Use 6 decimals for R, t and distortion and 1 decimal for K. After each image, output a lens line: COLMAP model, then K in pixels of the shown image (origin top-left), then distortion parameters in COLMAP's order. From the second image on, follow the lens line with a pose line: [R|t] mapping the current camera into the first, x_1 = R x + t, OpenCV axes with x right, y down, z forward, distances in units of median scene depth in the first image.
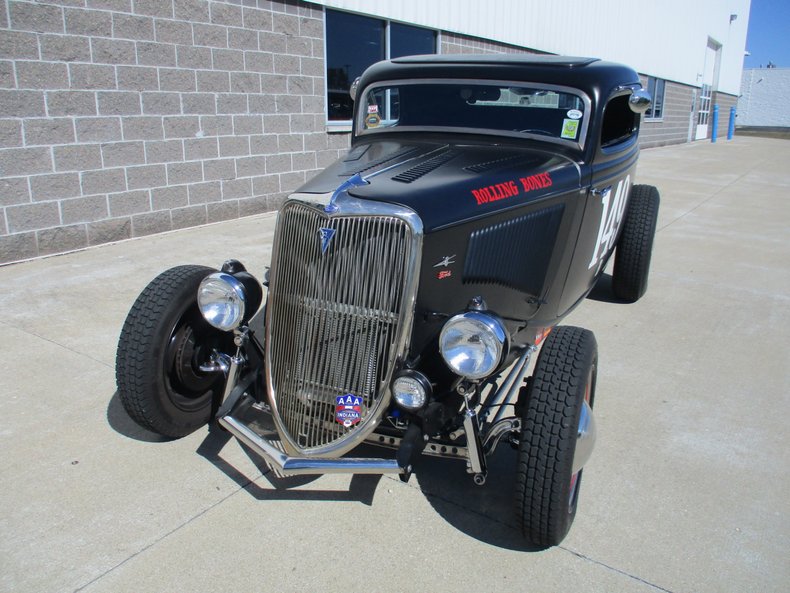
lens RADIAL K [[663.6, 0, 394.5], [0, 663.6, 294.3], [0, 0, 1]] dist [-0.035488, 0.008053]
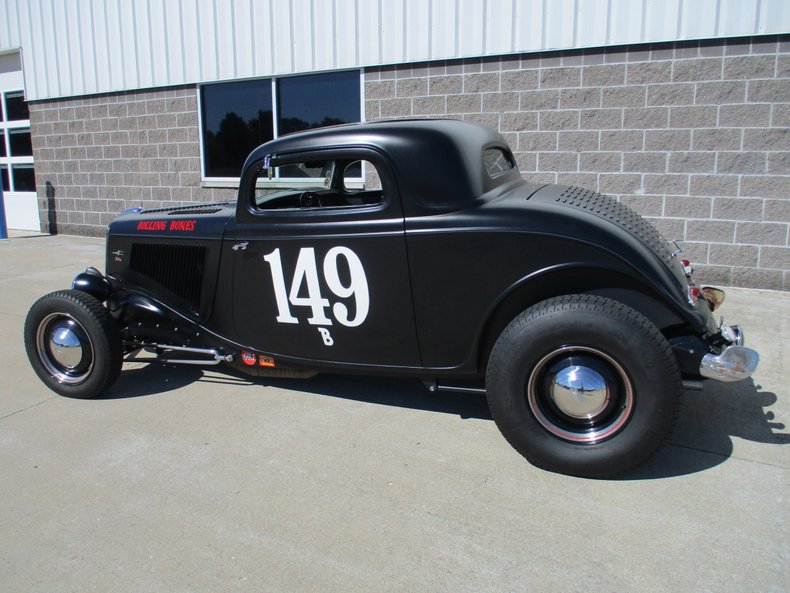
lens RADIAL K [[663.6, 0, 389.3], [0, 663.6, 299.5], [0, 0, 1]] dist [-0.035488, 0.008053]
pose [[0.066029, 0.206305, -0.976257, 0.854209], [-0.265201, 0.946832, 0.182150, -0.200525], [0.961930, 0.246877, 0.117231, 0.655541]]
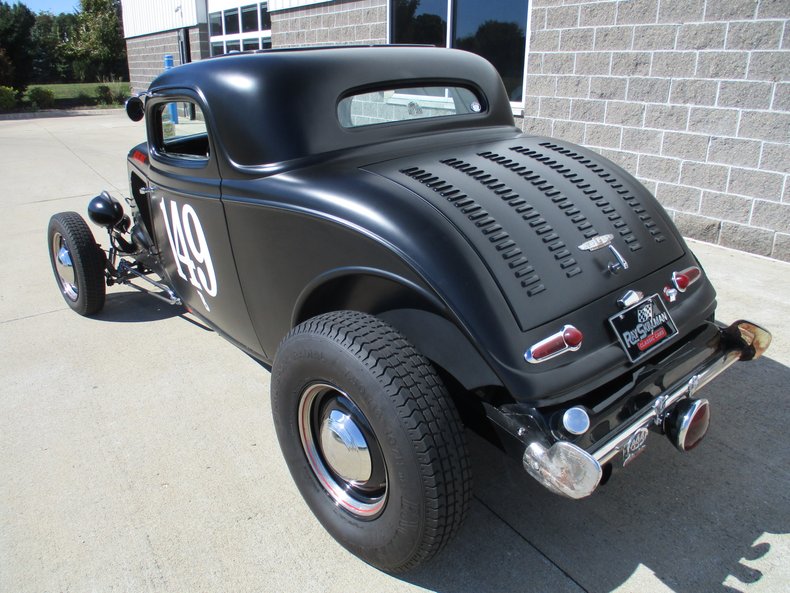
lens RADIAL K [[663.6, 0, 385.3], [0, 663.6, 297.9], [0, 0, 1]] dist [-0.035488, 0.008053]
pose [[-0.412693, 0.300492, -0.859877, 0.649978], [-0.254566, 0.868352, 0.425631, -0.322419], [0.874574, 0.394551, -0.281868, 0.987775]]
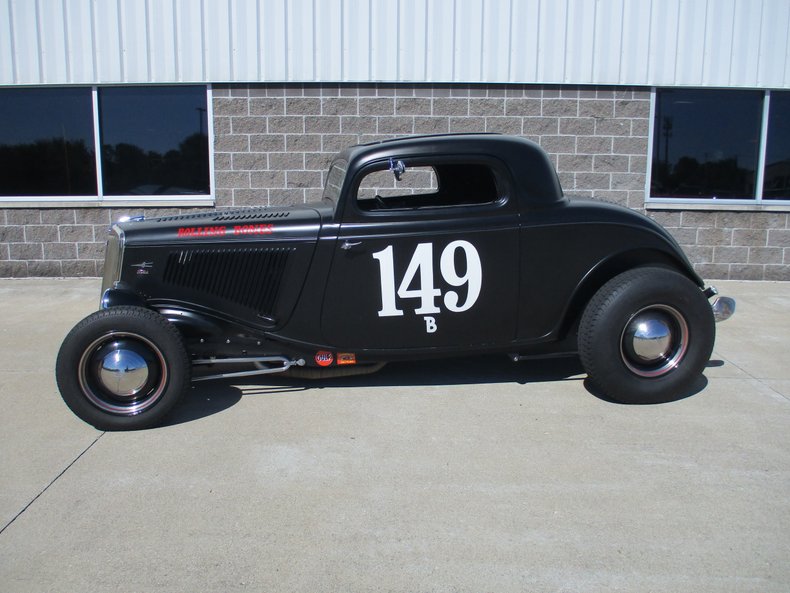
lens RADIAL K [[663.6, 0, 391.7], [0, 663.6, 299.1], [0, 0, 1]] dist [-0.035488, 0.008053]
pose [[0.551104, 0.140154, -0.822582, 0.784785], [-0.229946, 0.973132, 0.011749, -0.053934], [0.802128, 0.182674, 0.568525, 0.227082]]
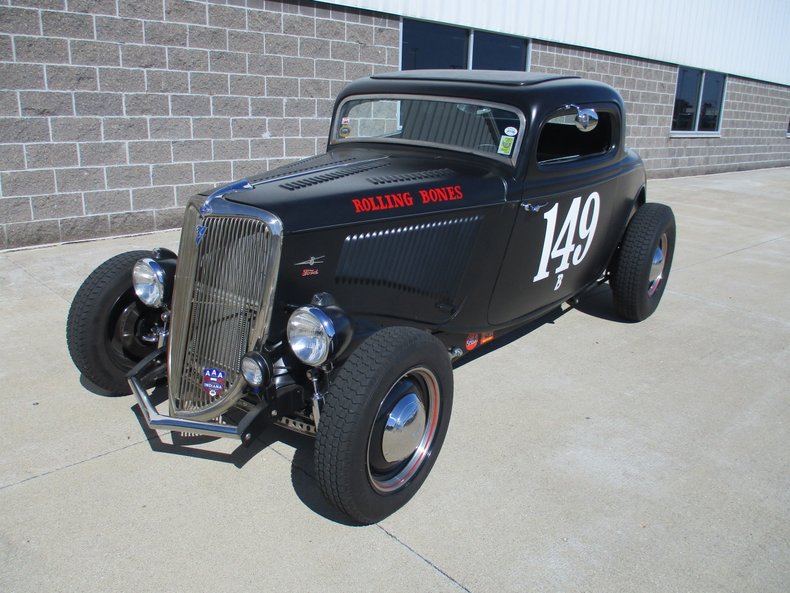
lens RADIAL K [[663.6, 0, 393.8], [0, 663.6, 294.9], [0, 0, 1]] dist [-0.035488, 0.008053]
pose [[0.975960, 0.082255, -0.201830, 0.183613], [-0.082636, 0.996558, 0.006552, -0.004510], [0.201675, 0.010284, 0.979399, -0.030858]]
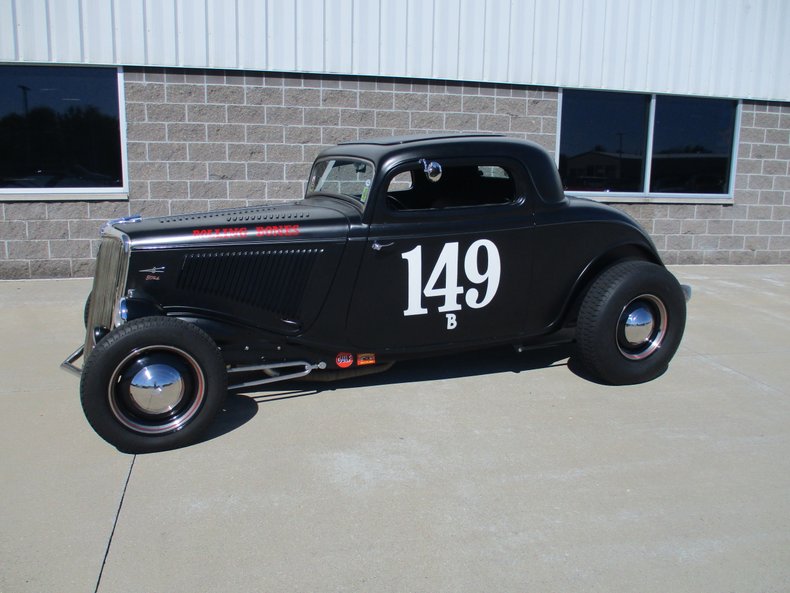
lens RADIAL K [[663.6, 0, 392.7], [0, 663.6, 297.5], [0, 0, 1]] dist [-0.035488, 0.008053]
pose [[0.735881, 0.131351, -0.664248, 0.656784], [-0.195182, 0.980512, -0.022340, -0.024550], [0.648369, 0.146089, 0.747178, 0.075045]]
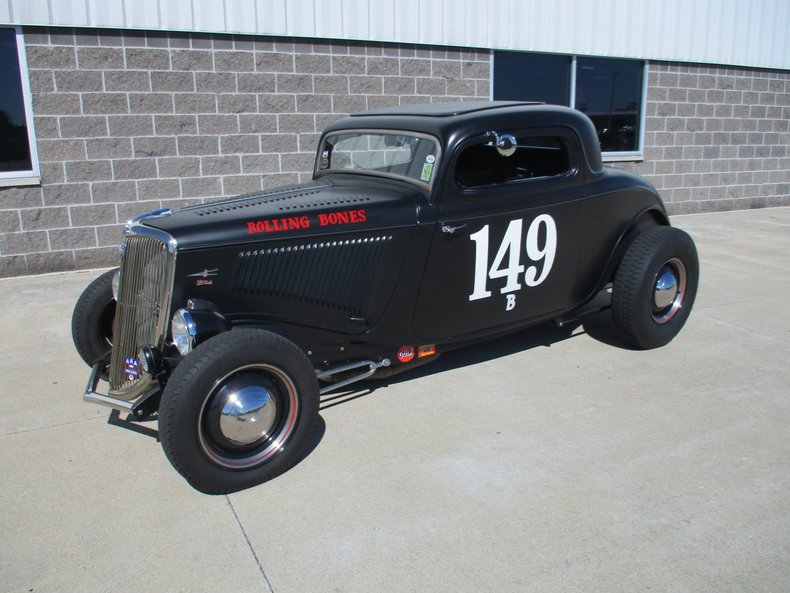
lens RADIAL K [[663.6, 0, 392.9], [0, 663.6, 295.6], [0, 0, 1]] dist [-0.035488, 0.008053]
pose [[0.872260, 0.098327, -0.479056, 0.441260], [-0.115105, 0.993337, -0.005697, -0.016191], [0.475304, 0.060111, 0.877766, -0.003549]]
